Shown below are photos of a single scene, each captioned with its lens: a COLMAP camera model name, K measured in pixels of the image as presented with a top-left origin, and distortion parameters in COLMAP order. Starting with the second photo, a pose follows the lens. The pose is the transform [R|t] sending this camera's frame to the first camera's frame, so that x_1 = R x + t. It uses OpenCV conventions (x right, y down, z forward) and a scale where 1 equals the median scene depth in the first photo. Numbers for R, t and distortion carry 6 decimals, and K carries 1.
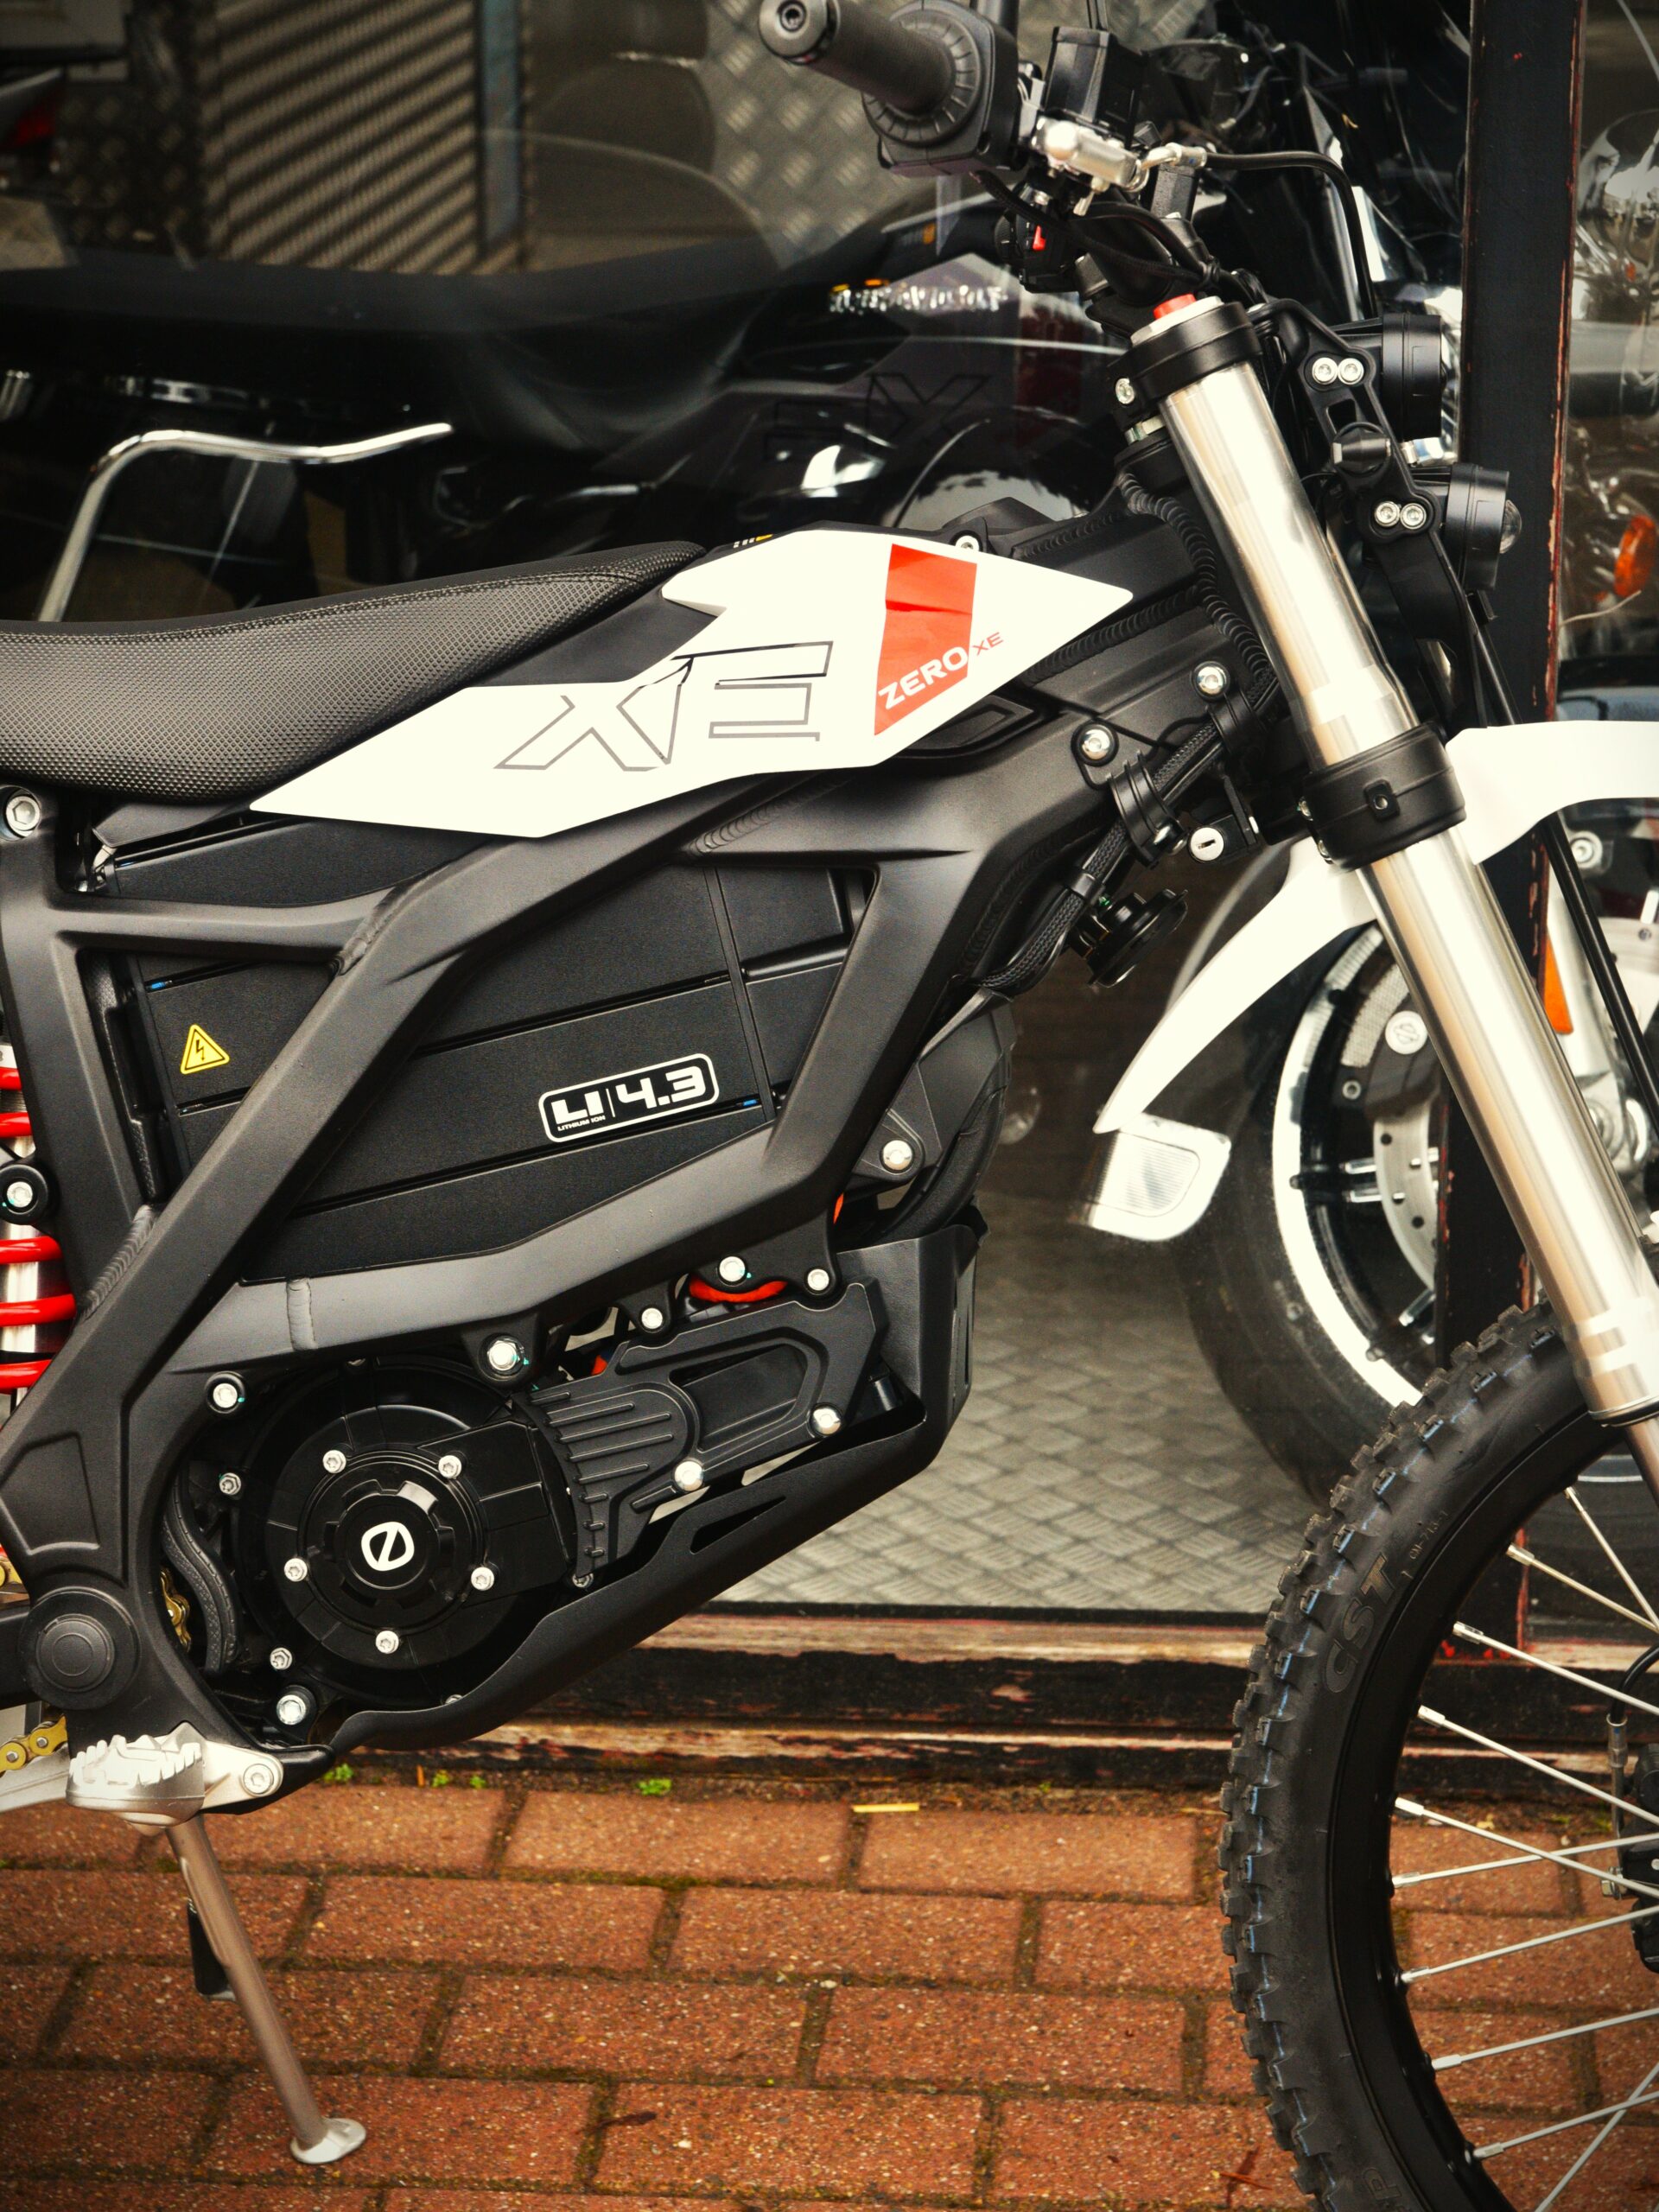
lens RADIAL K [[4629.8, 0, 829.5], [0, 4629.8, 1106.0], [0, 0, 1]] dist [0.388840, -5.394293]
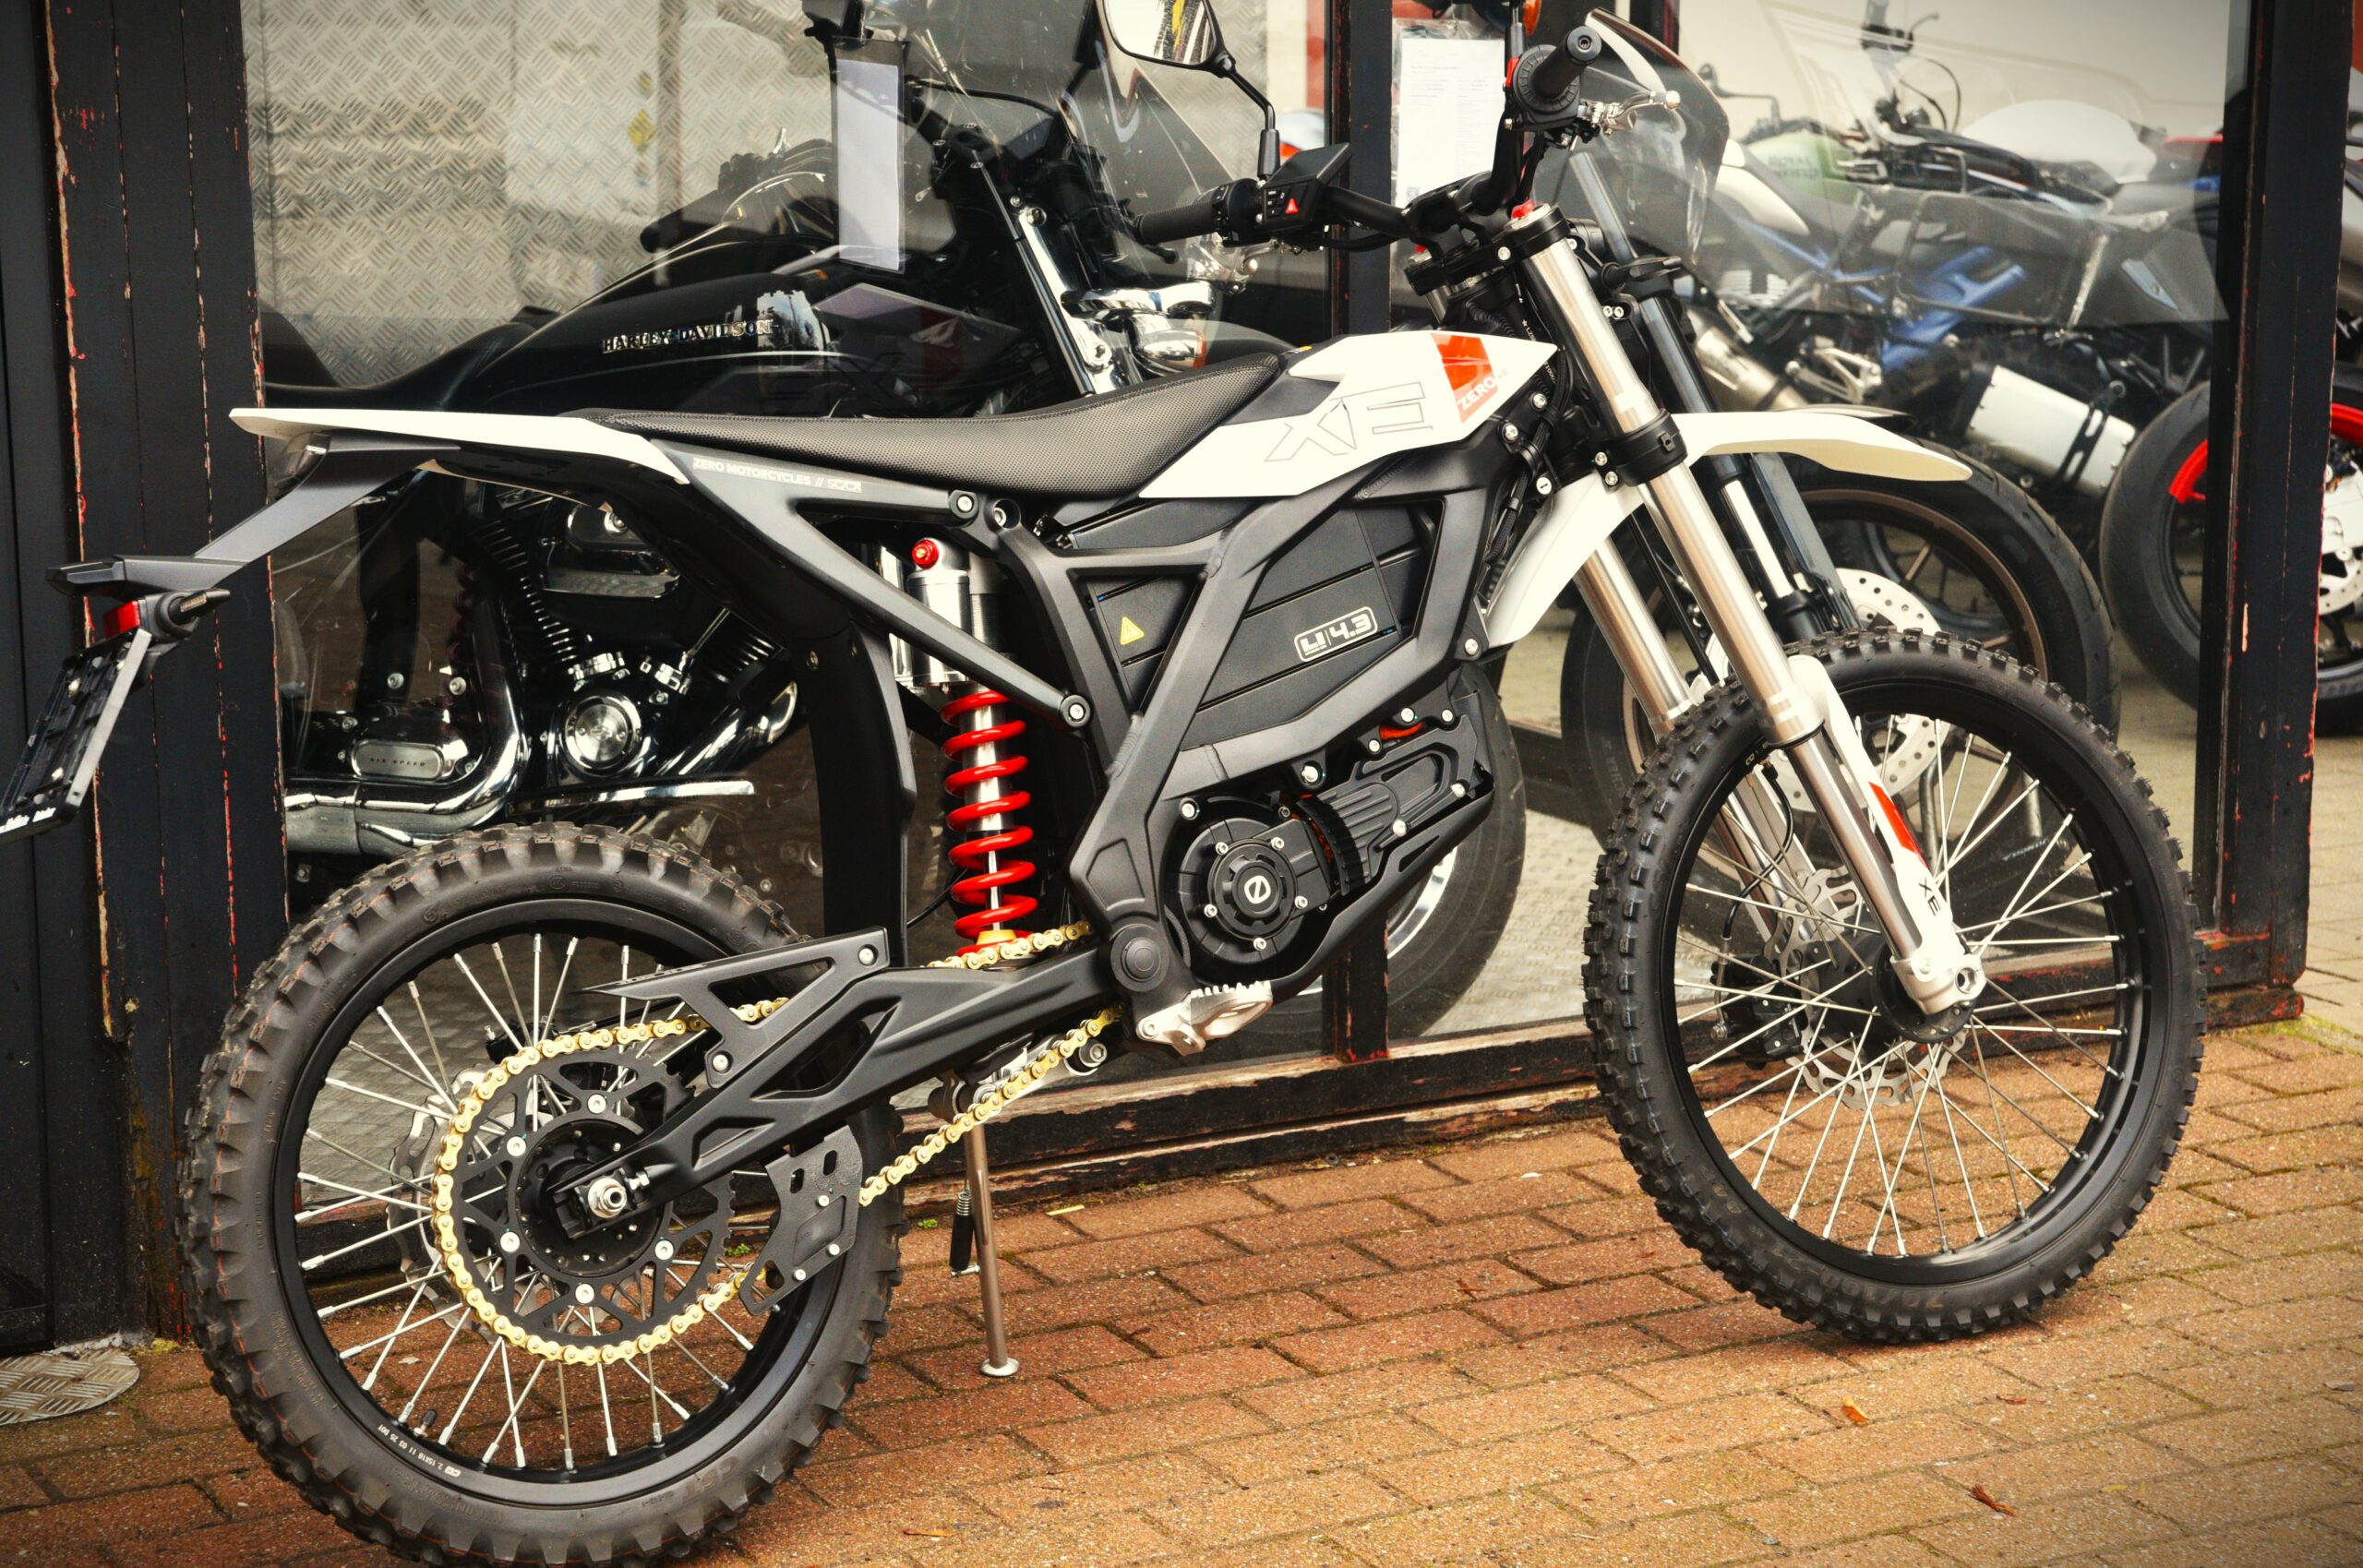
lens RADIAL K [[4835.1, 0, 1181.5], [0, 4835.1, 784.0], [0, 0, 1]] dist [0.050565, 0.062594]
pose [[0.818358, -0.093689, 0.567021, -1.205569], [0.172005, 0.981326, -0.086102, 0.214768], [-0.548366, 0.167992, 0.819191, -0.551253]]
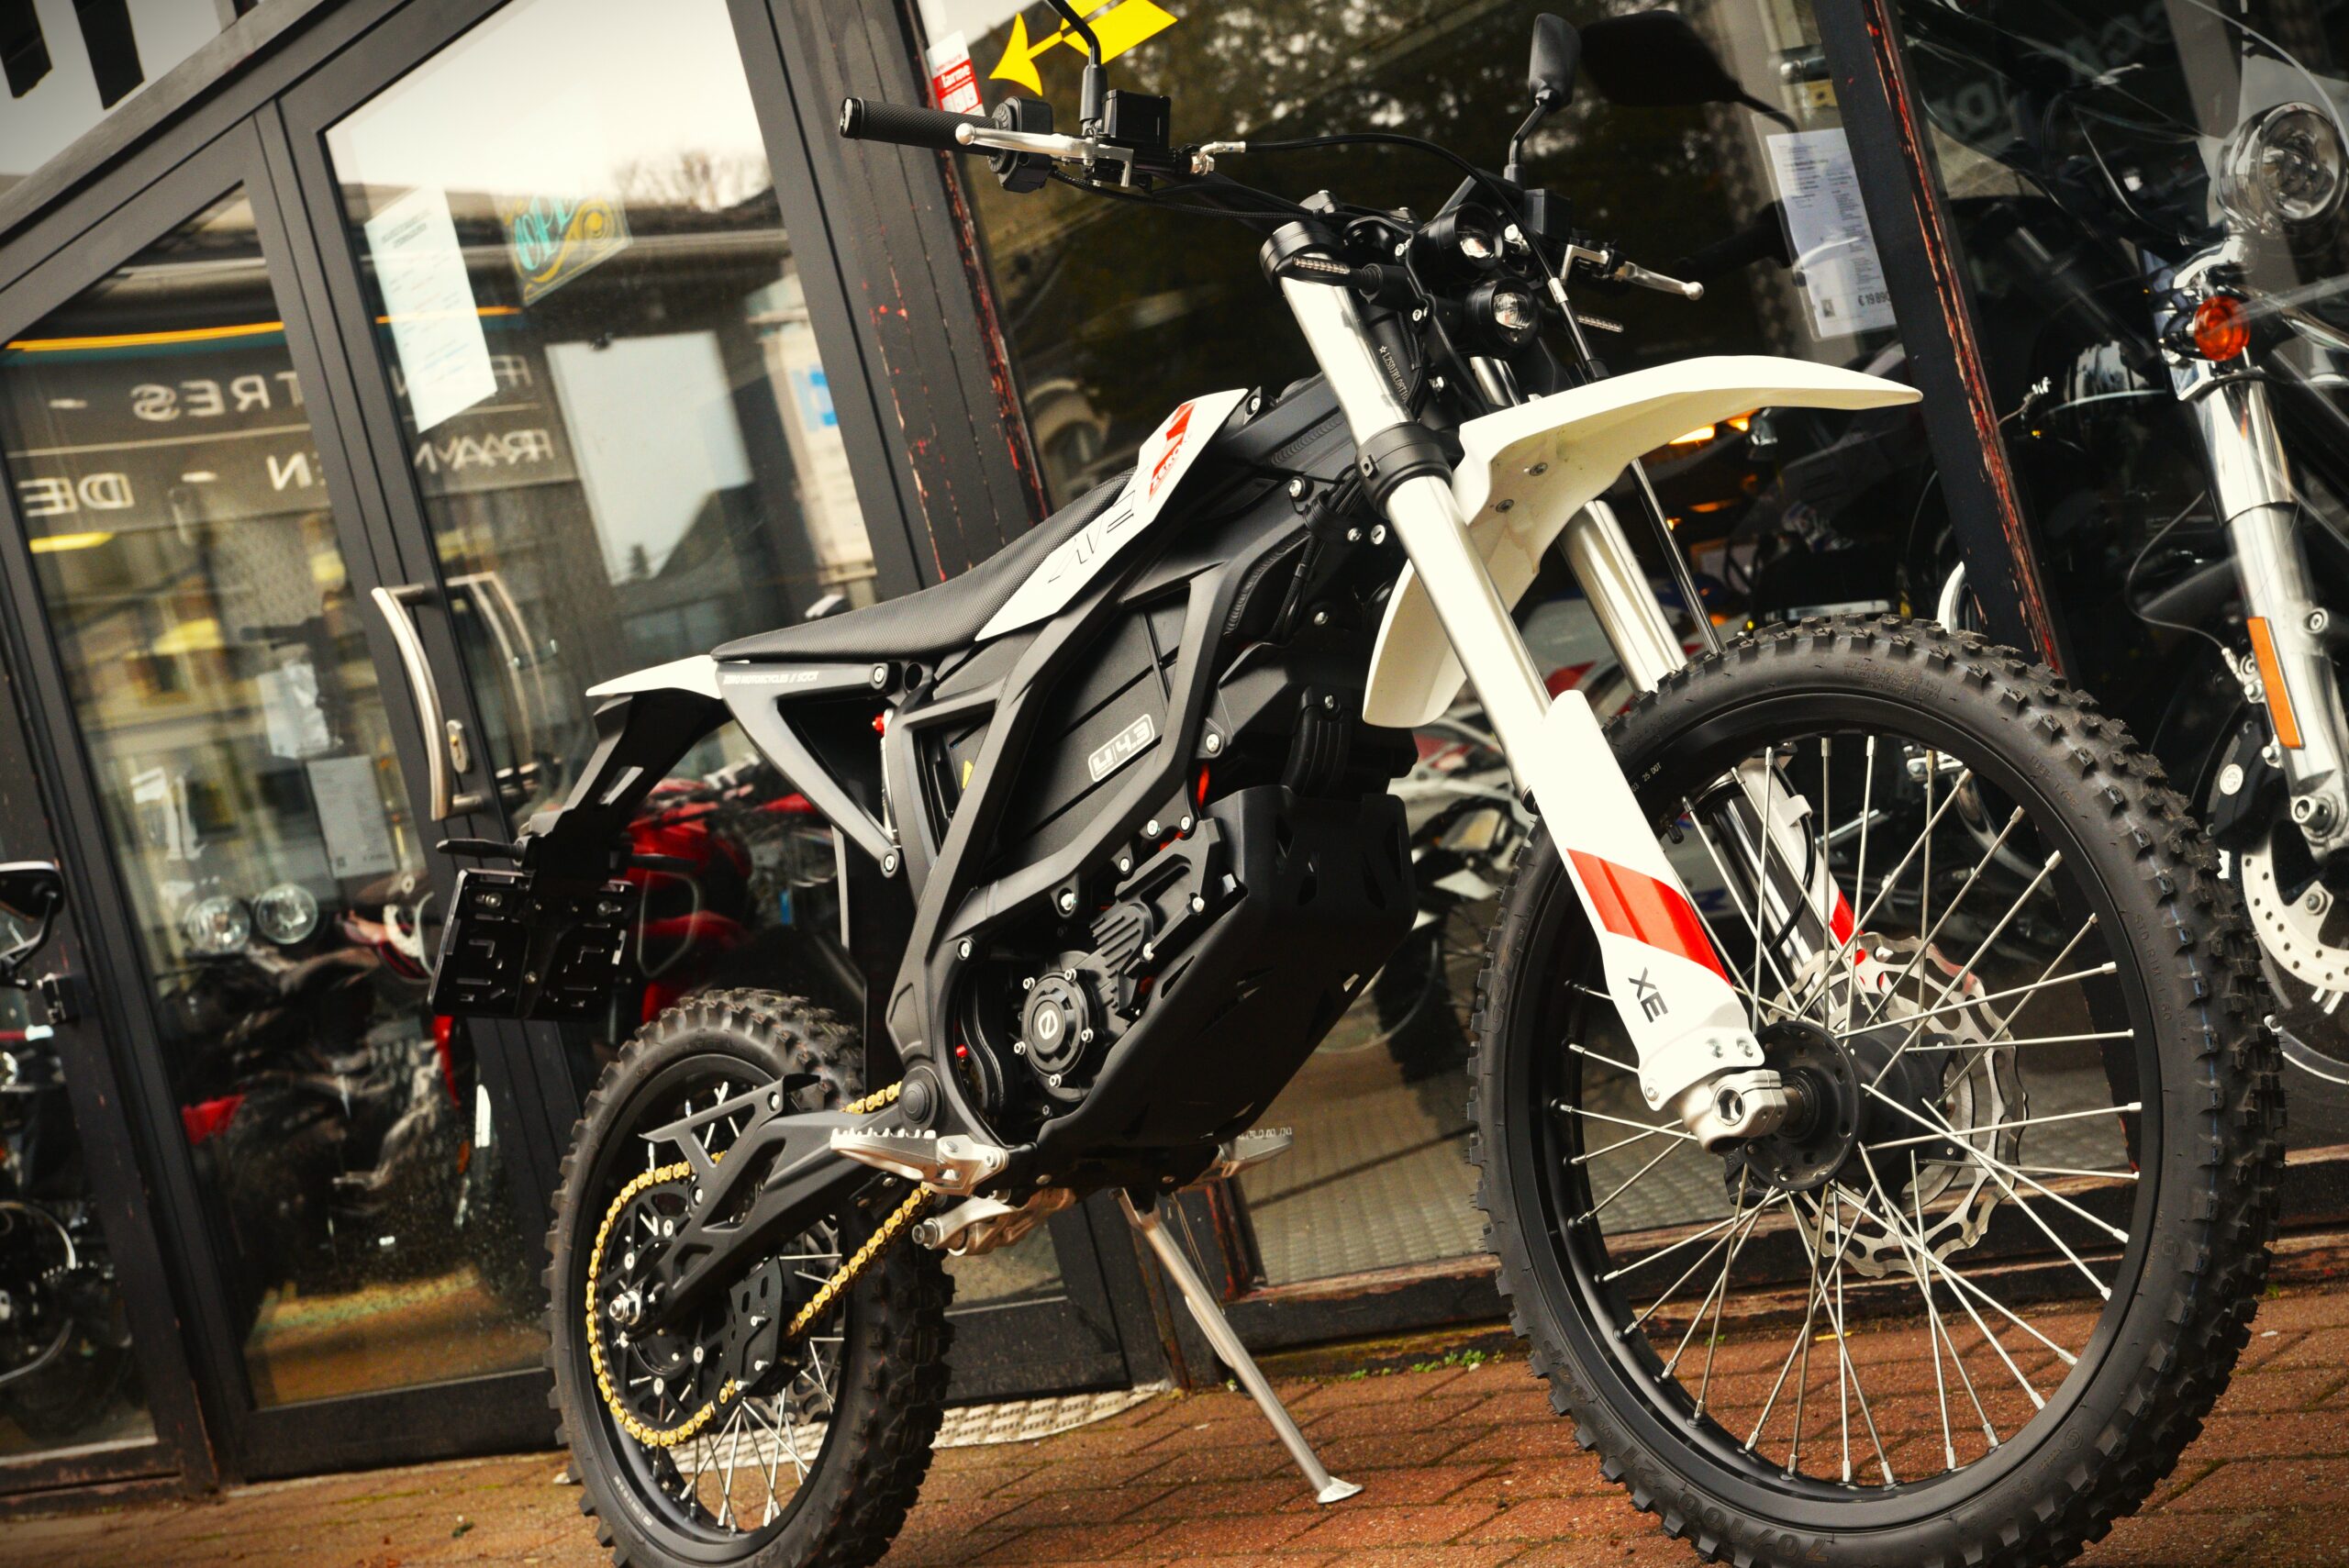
lens RADIAL K [[3492.0, 0, 1174.5], [0, 3492.0, 784.0], [0, 0, 1]] dist [0.095341, 0.040011]
pose [[0.727247, -0.194295, -0.658302, 0.845140], [0.030470, 0.967291, -0.251832, 0.347304], [0.685699, 0.163086, 0.709380, 0.073457]]
